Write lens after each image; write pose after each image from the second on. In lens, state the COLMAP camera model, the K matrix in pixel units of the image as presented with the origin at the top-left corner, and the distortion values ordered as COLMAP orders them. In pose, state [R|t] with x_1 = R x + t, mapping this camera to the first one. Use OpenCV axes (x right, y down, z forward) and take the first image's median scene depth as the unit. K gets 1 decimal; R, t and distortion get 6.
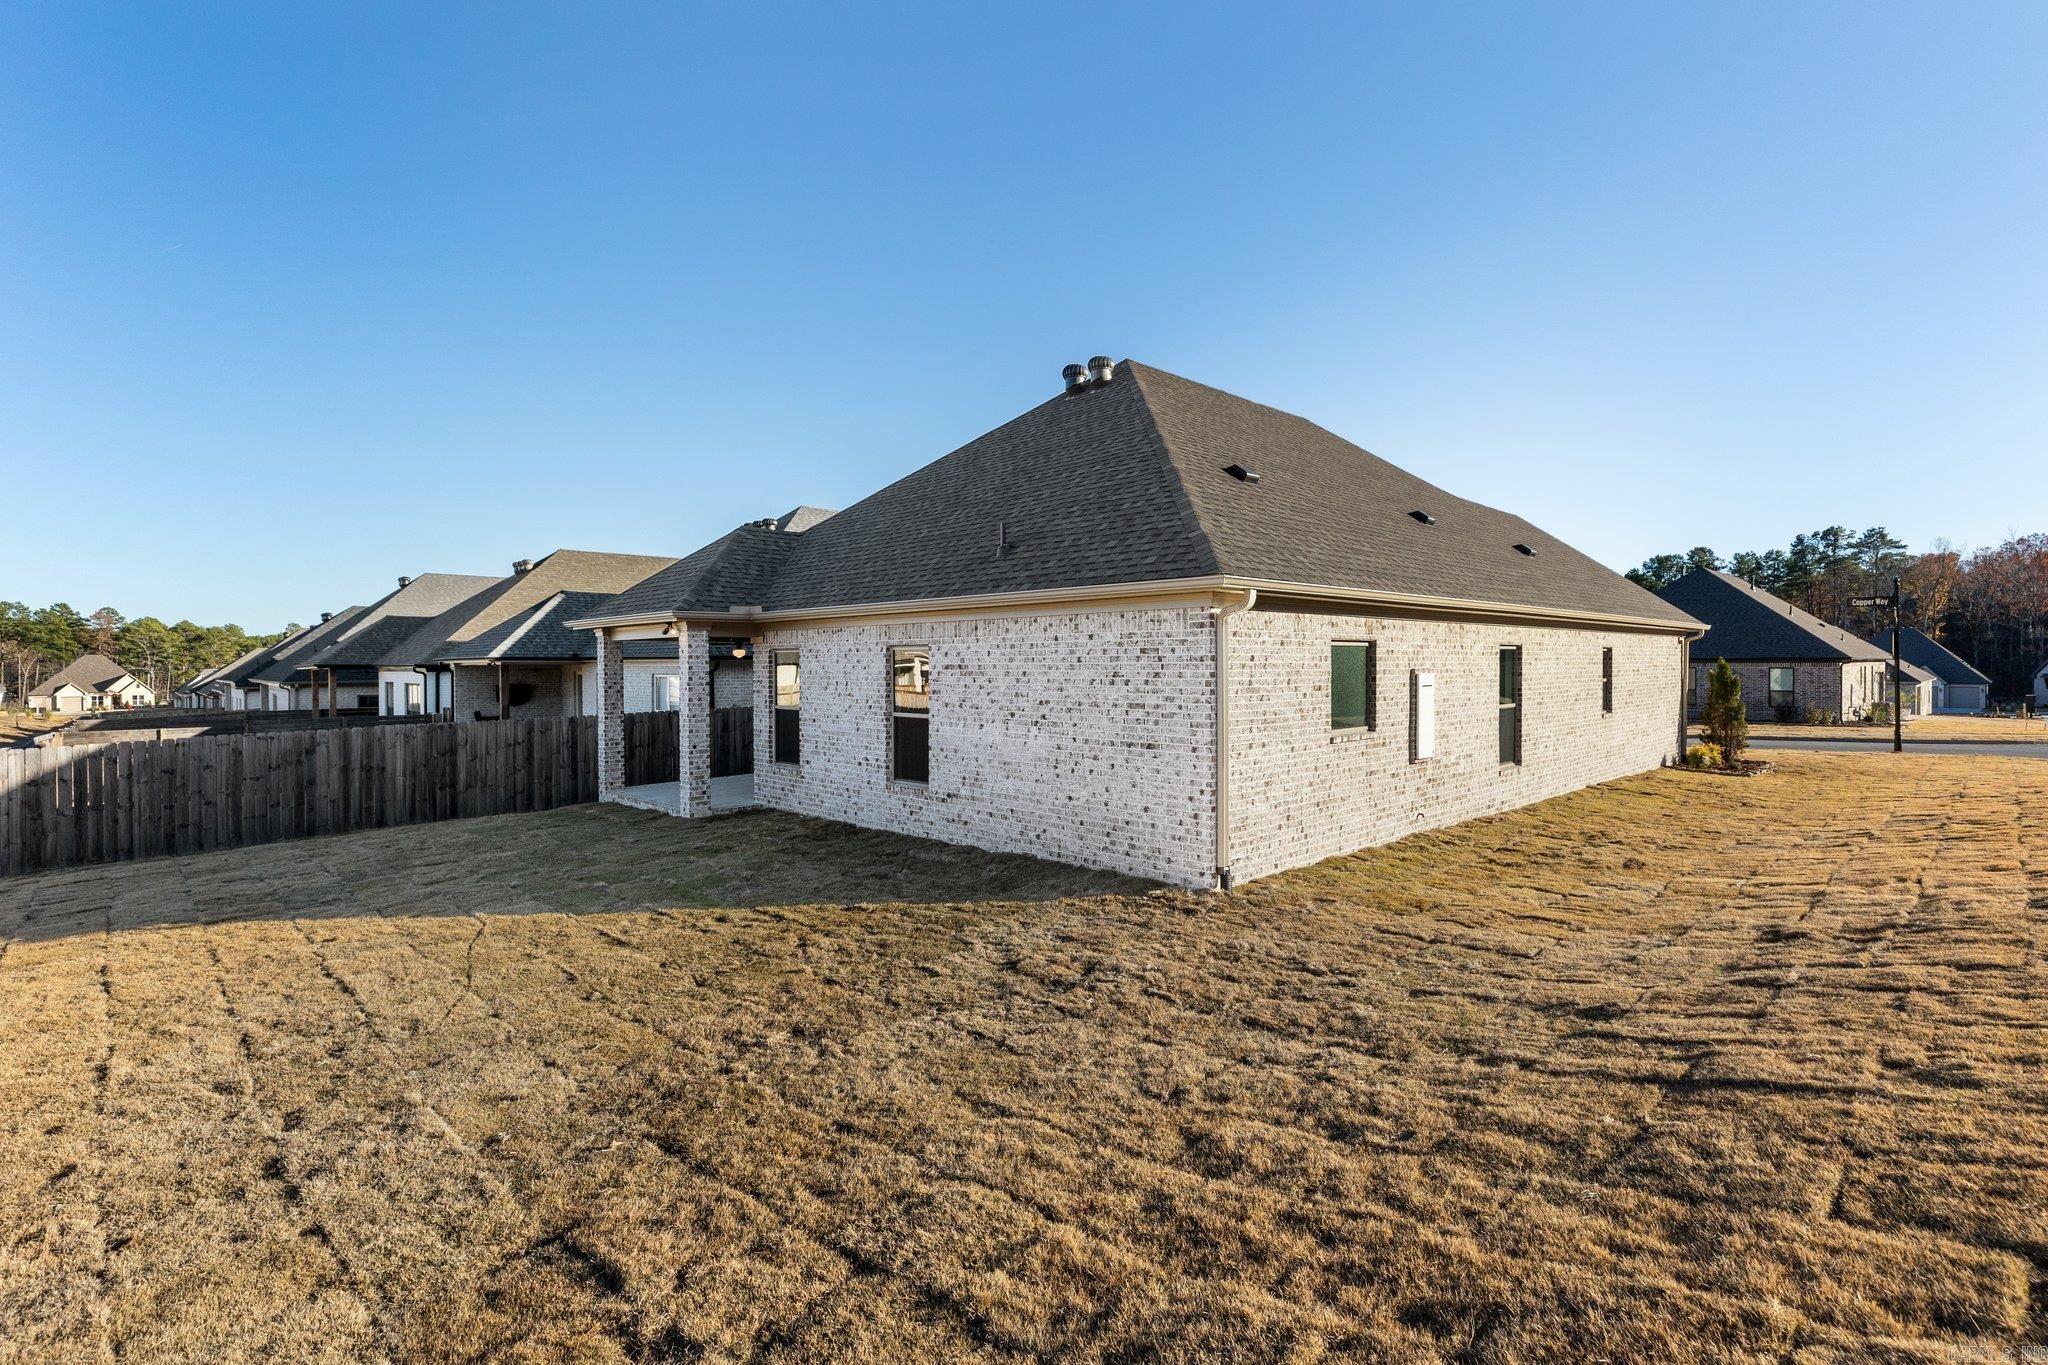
lens RADIAL K [[938.8, 0, 1025.1], [0, 938.8, 673.9], [0, 0, 1]] dist [0.003962, 0.000337]
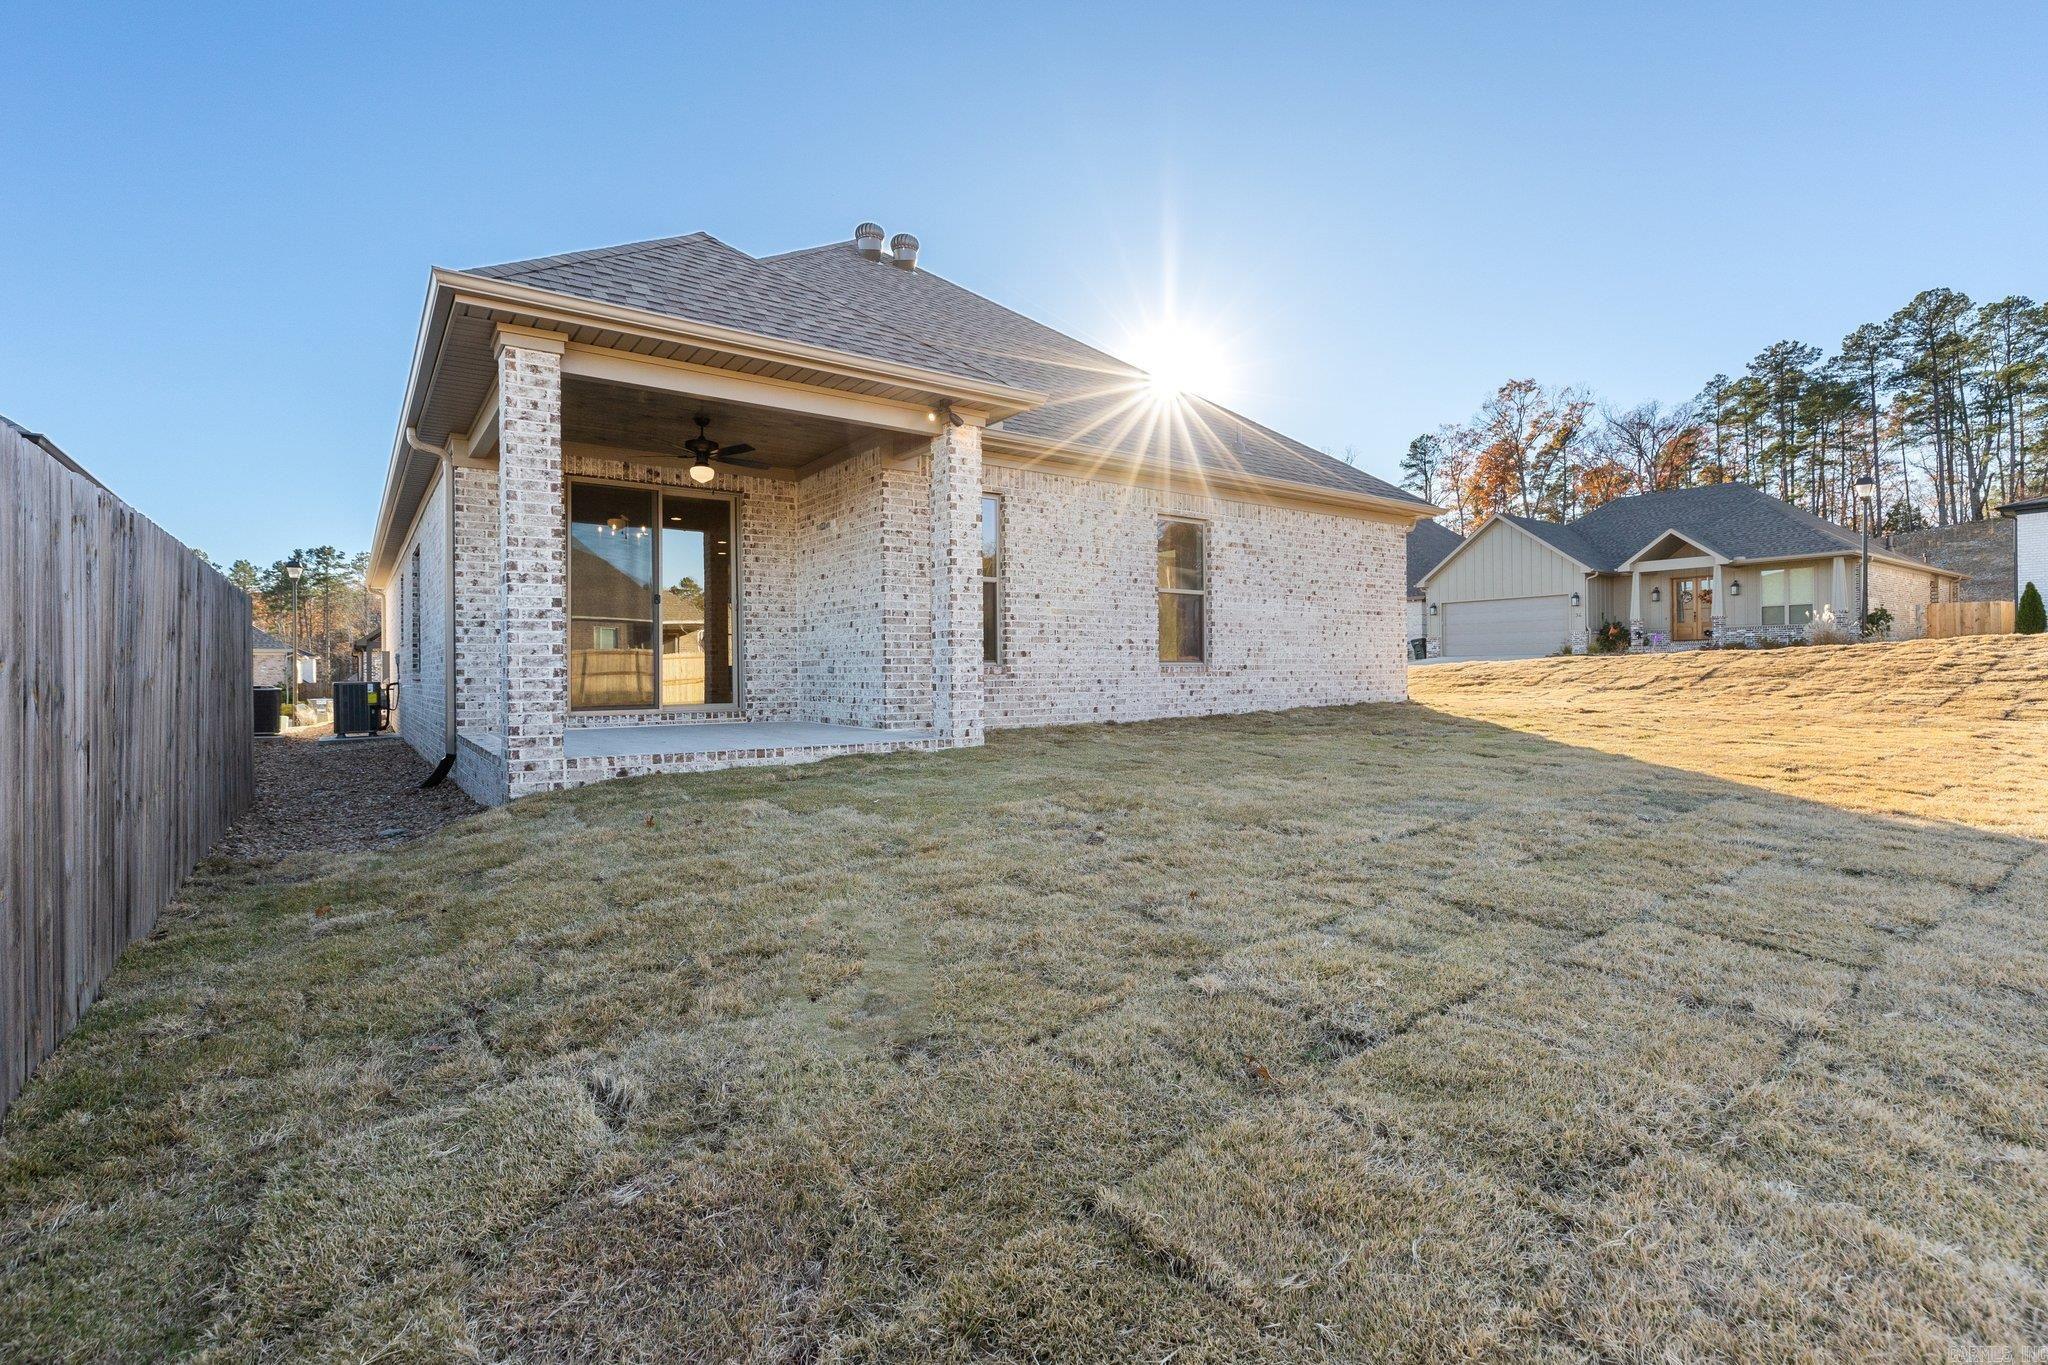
lens RADIAL K [[938.8, 0, 1025.1], [0, 938.8, 673.9], [0, 0, 1]] dist [0.003962, 0.000337]
pose [[0.142999, 0.002613, 0.989719, -1.160912], [0.020266, 0.999779, -0.005568, 0.138979], [-0.989515, 0.020854, 0.142915, 1.097842]]
